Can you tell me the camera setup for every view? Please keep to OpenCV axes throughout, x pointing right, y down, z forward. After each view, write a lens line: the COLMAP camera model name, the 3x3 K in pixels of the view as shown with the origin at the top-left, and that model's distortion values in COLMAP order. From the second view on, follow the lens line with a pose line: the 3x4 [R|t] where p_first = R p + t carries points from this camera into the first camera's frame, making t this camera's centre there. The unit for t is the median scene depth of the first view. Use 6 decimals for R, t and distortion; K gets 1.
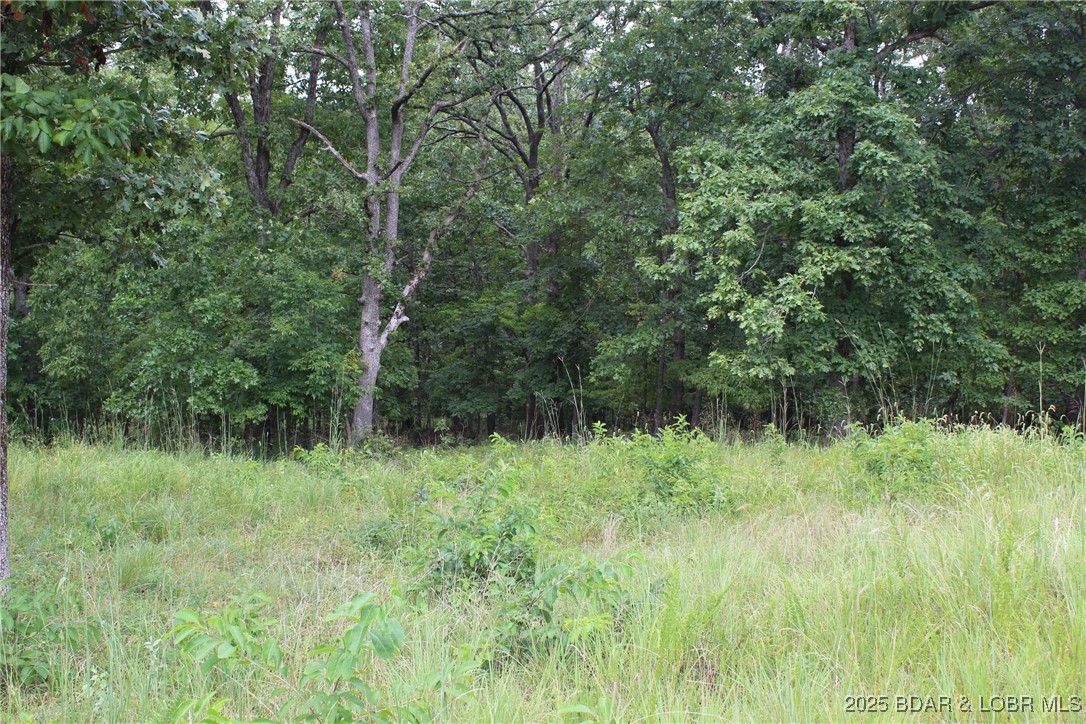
lens RADIAL K [[1313.3, 0, 567.0], [0, 1313.3, 360.3], [0, 0, 1]] dist [-0.060234, 0.000000]
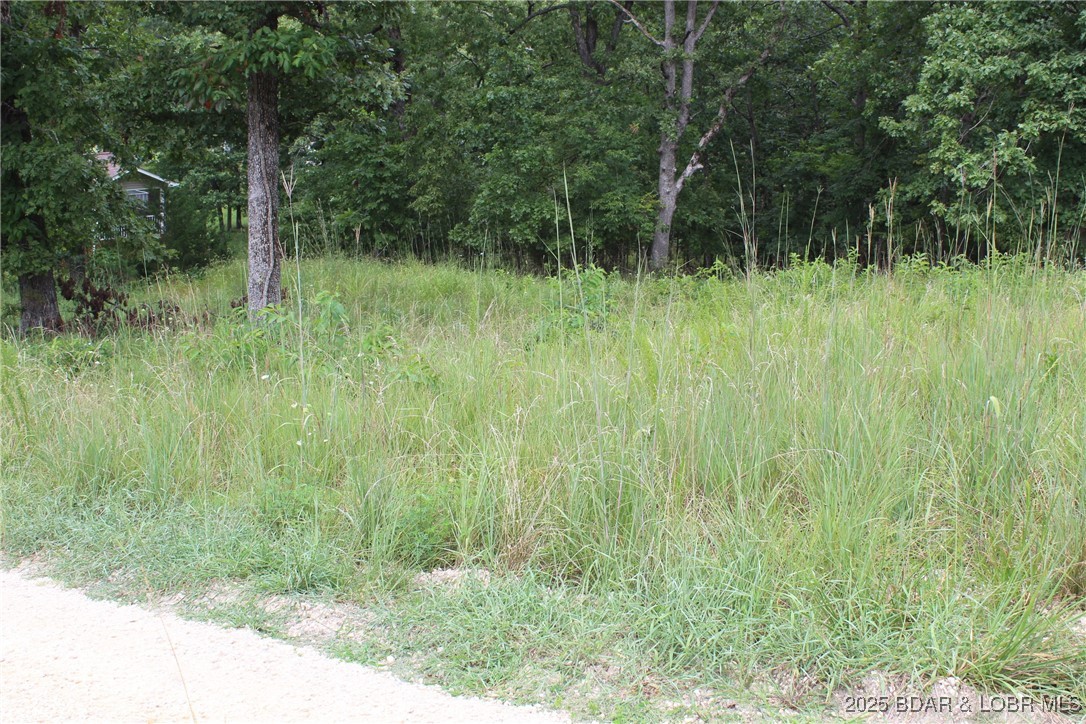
lens RADIAL K [[1313.3, 0, 553.1], [0, 1313.3, 363.6], [0, 0, 1]] dist [-0.060234, 0.000000]
pose [[0.935330, 0.059636, -0.348715, 0.177911], [-0.014625, 0.991365, 0.130310, -0.008136], [0.353475, -0.116783, 0.928126, -0.150630]]
